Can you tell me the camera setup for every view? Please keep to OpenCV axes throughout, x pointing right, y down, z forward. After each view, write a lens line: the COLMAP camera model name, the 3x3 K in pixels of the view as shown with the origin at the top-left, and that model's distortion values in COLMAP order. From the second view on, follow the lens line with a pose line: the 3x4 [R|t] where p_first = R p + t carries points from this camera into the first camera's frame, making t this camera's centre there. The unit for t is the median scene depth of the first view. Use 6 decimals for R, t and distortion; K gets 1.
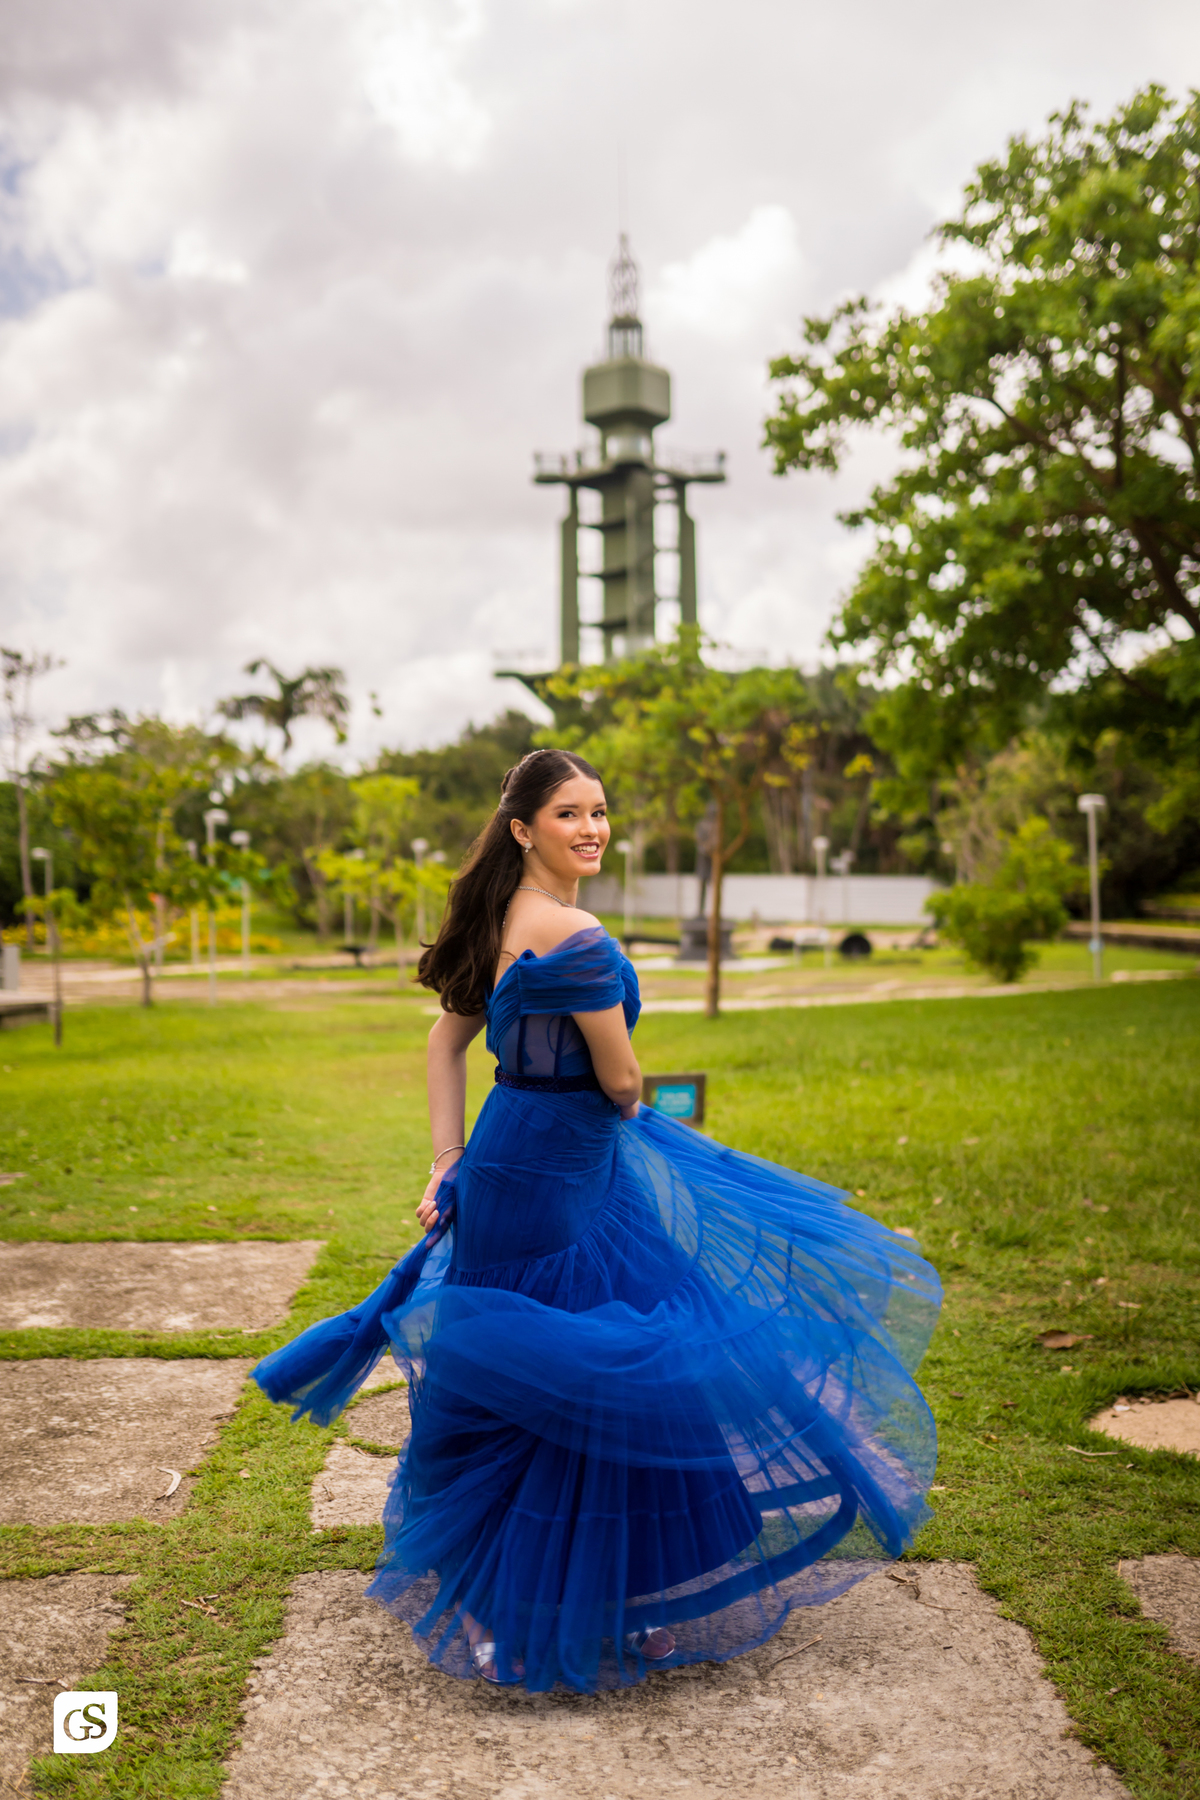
lens RADIAL K [[1811.8, 0, 601.5], [0, 1811.8, 898.1], [0, 0, 1]] dist [-0.057064, 0.072631]
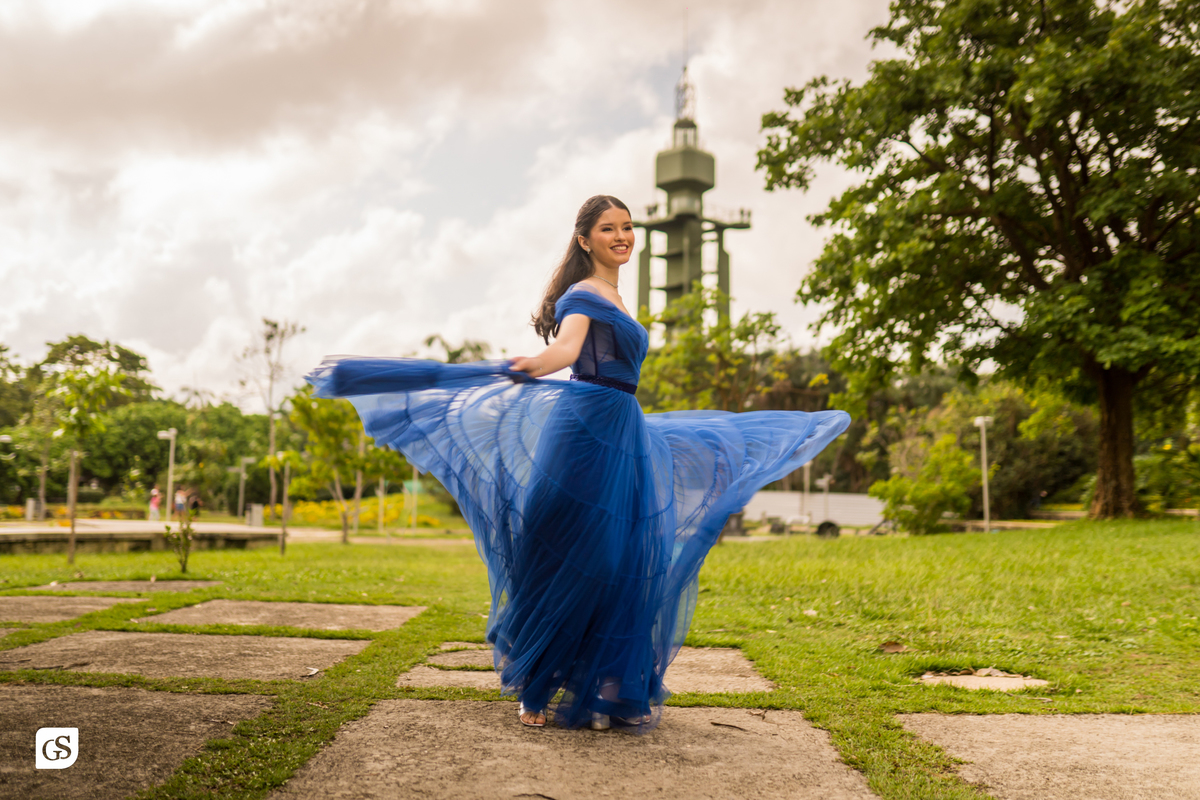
lens RADIAL K [[1242.5, 0, 600.5], [0, 1242.5, 385.5], [0, 0, 1]] dist [-0.061014, 0.083451]
pose [[0.998115, 0.023724, -0.056598, 0.021621], [-0.029893, 0.993397, -0.110766, 0.054881], [0.053596, 0.112249, 0.992234, -0.031781]]
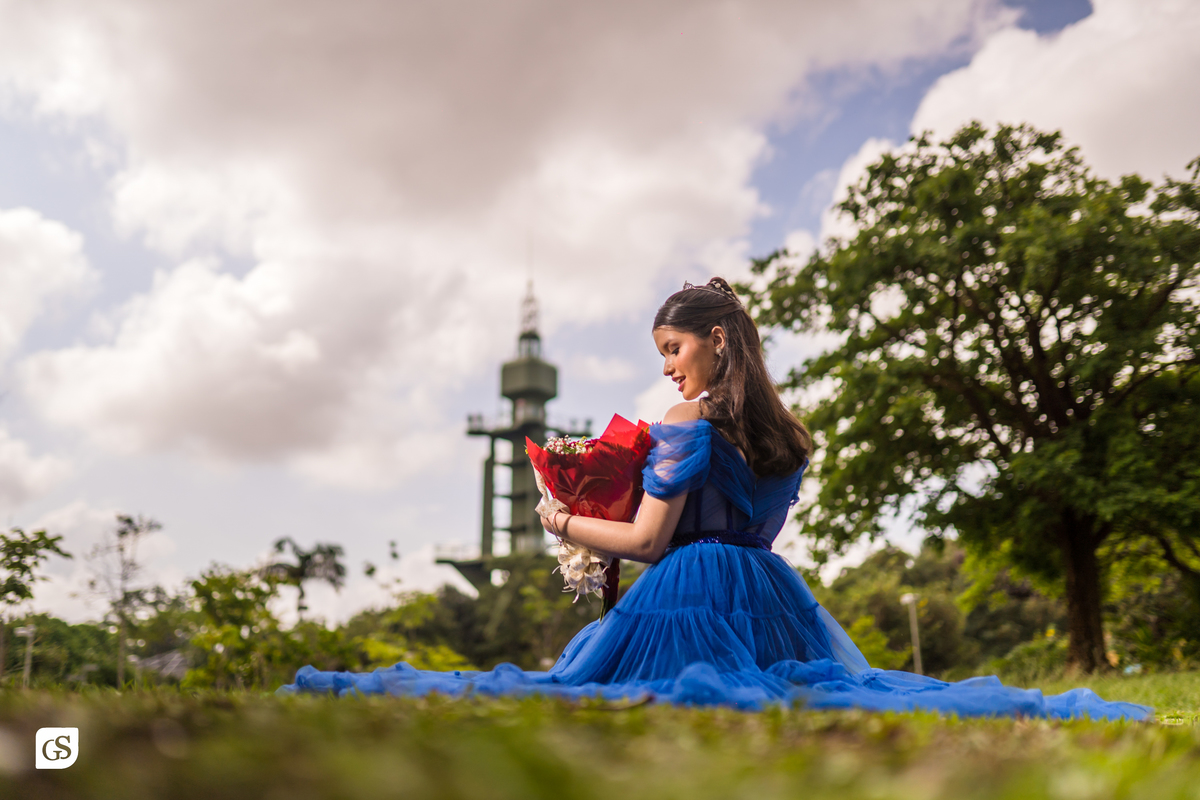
lens RADIAL K [[1218.6, 0, 566.7], [0, 1218.6, 399.0], [0, 0, 1]] dist [-0.056980, 0.072126]
pose [[0.995951, 0.032457, 0.083832, -0.139386], [-0.007382, 0.958925, -0.283565, 0.103500], [-0.089592, 0.281798, 0.955282, 0.032307]]
